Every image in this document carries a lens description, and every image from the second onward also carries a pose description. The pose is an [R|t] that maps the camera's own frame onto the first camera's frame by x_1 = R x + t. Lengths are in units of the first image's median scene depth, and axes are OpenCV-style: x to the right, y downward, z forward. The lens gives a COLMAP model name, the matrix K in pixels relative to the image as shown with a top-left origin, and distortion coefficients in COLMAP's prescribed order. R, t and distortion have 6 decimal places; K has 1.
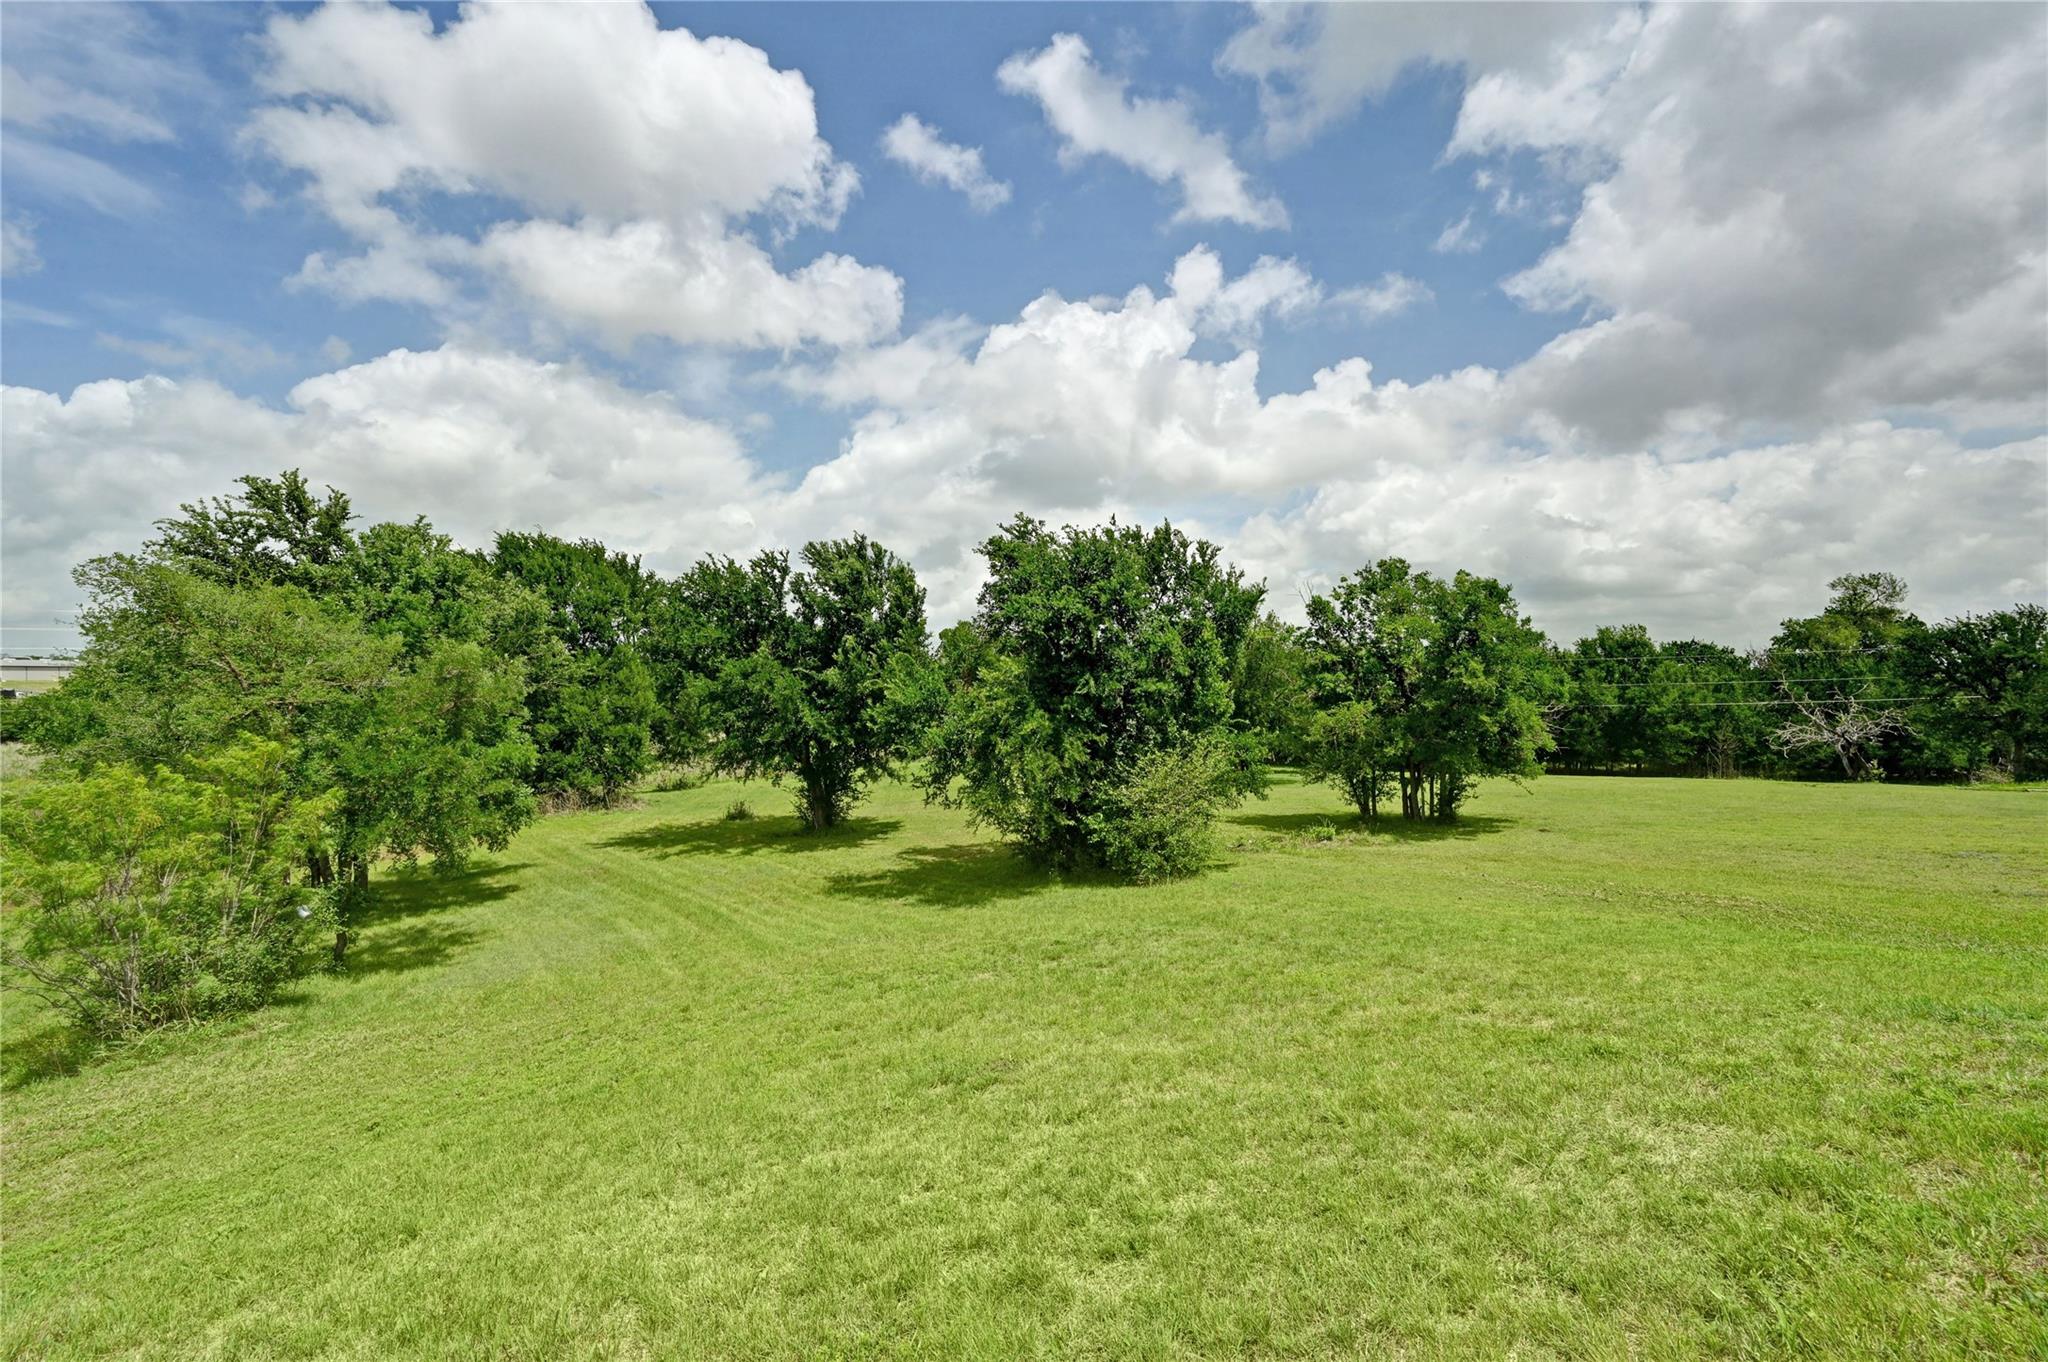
lens RADIAL K [[800.3, 0, 1075.5], [0, 800.3, 691.3], [0, 0, 1]] dist [-0.002820, -0.000198]
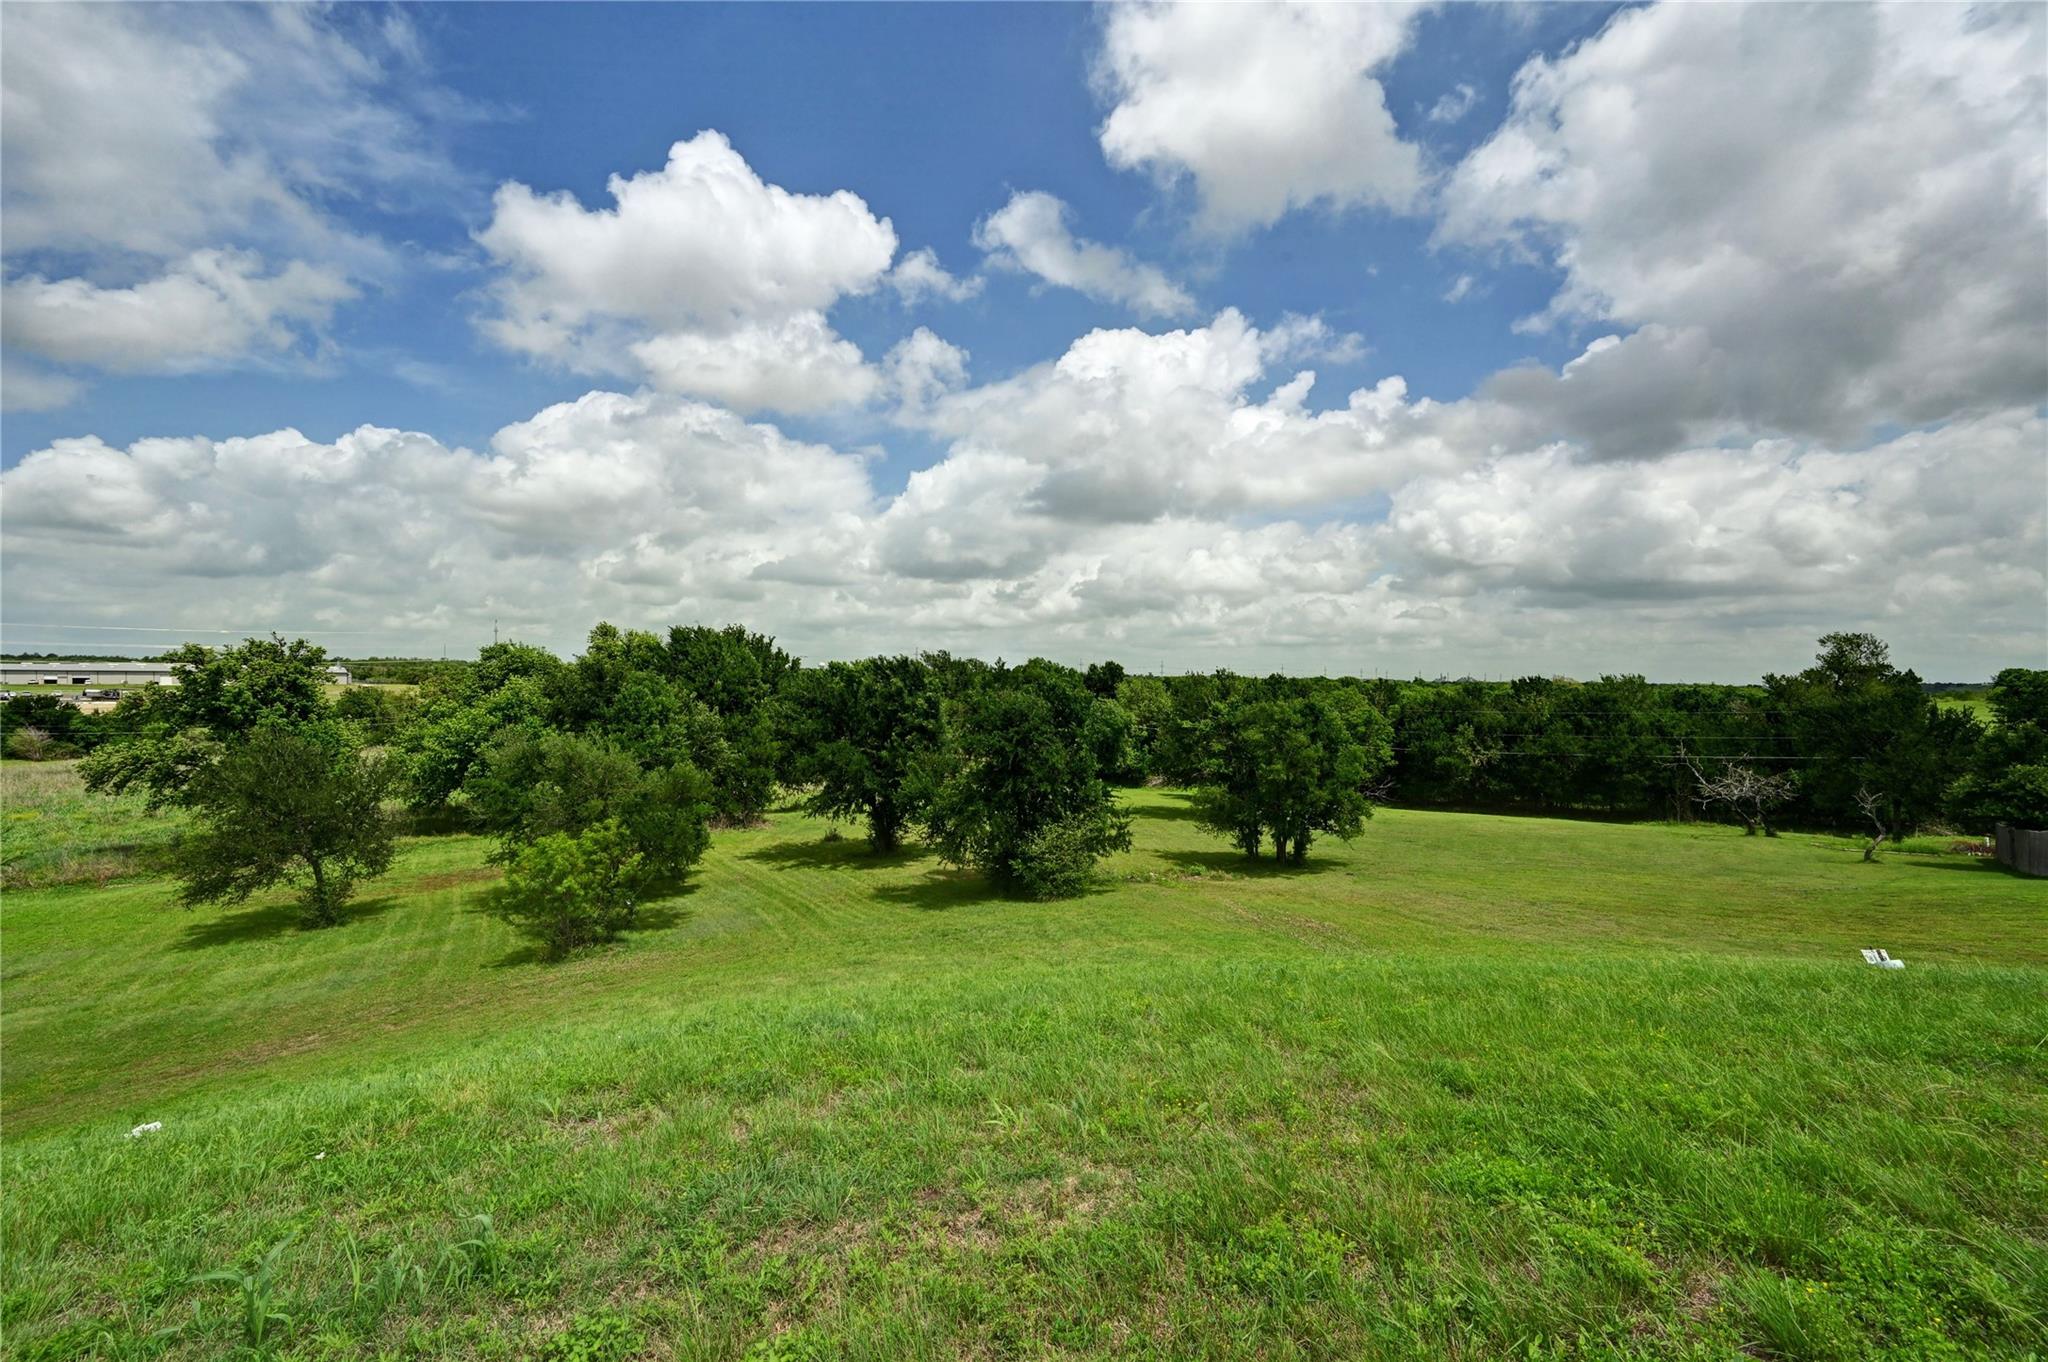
lens RADIAL K [[837.8, 0, 1029.1], [0, 837.8, 706.5], [0, 0, 1]] dist [0.001609, 0.000198]
pose [[0.980136, -0.005236, -0.198259, 0.242021], [0.010603, 0.999605, 0.026017, -0.126798], [0.198045, -0.027602, 0.979804, -0.424994]]
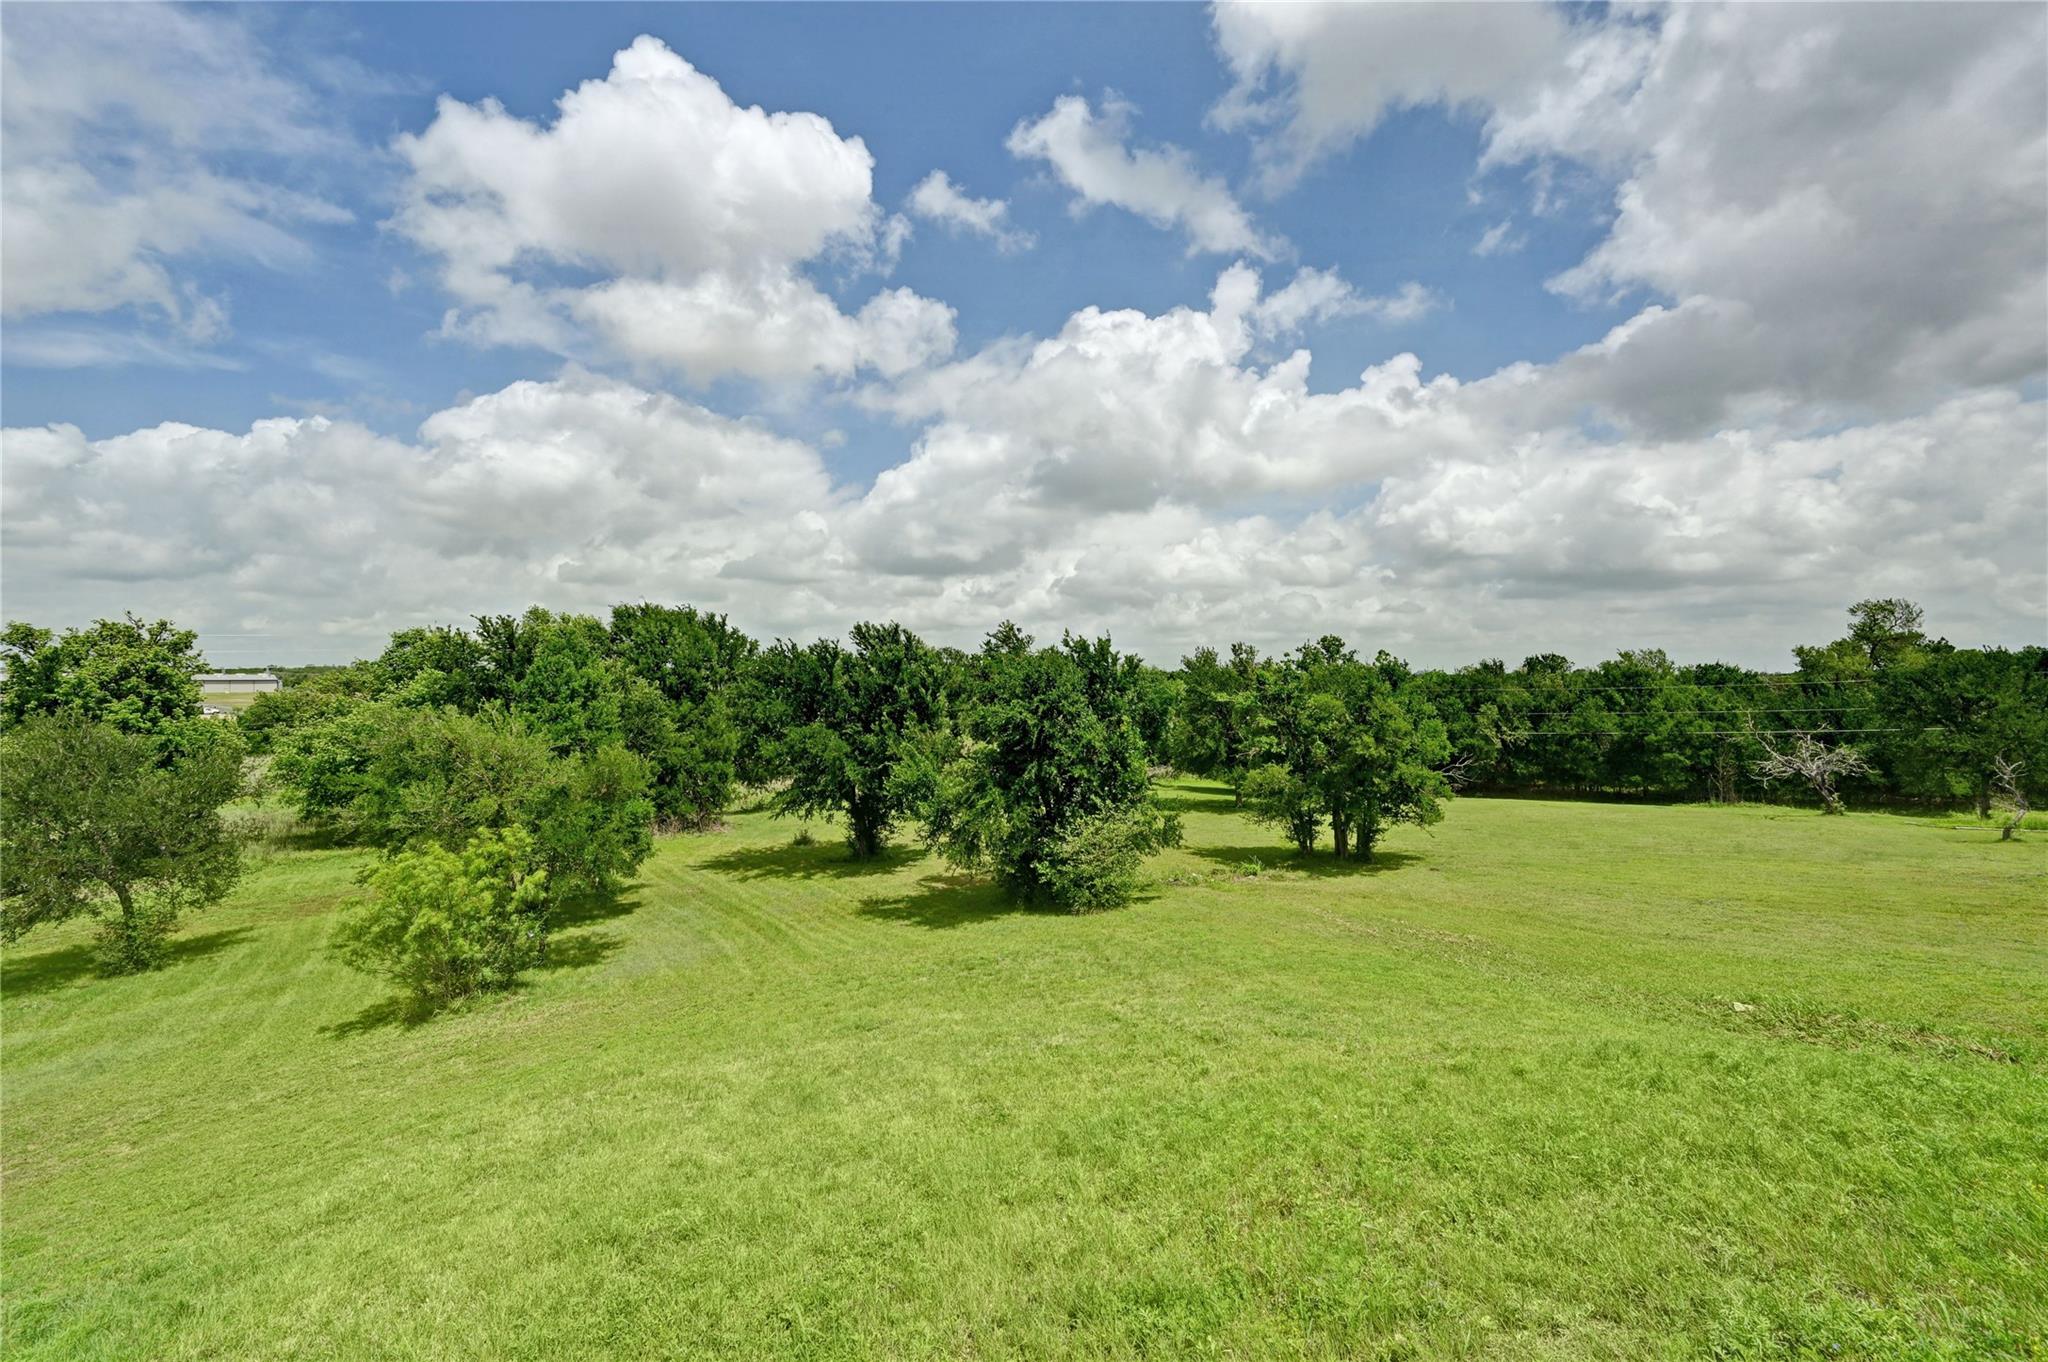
lens RADIAL K [[832.5, 0, 1048.2], [0, 832.5, 674.0], [0, 0, 1]] dist [-0.001313, 0.000009]
pose [[0.991407, -0.021929, -0.128964, 0.133386], [0.020656, 0.999724, -0.011197, -0.087301], [0.129174, 0.008437, 0.991586, -0.236940]]
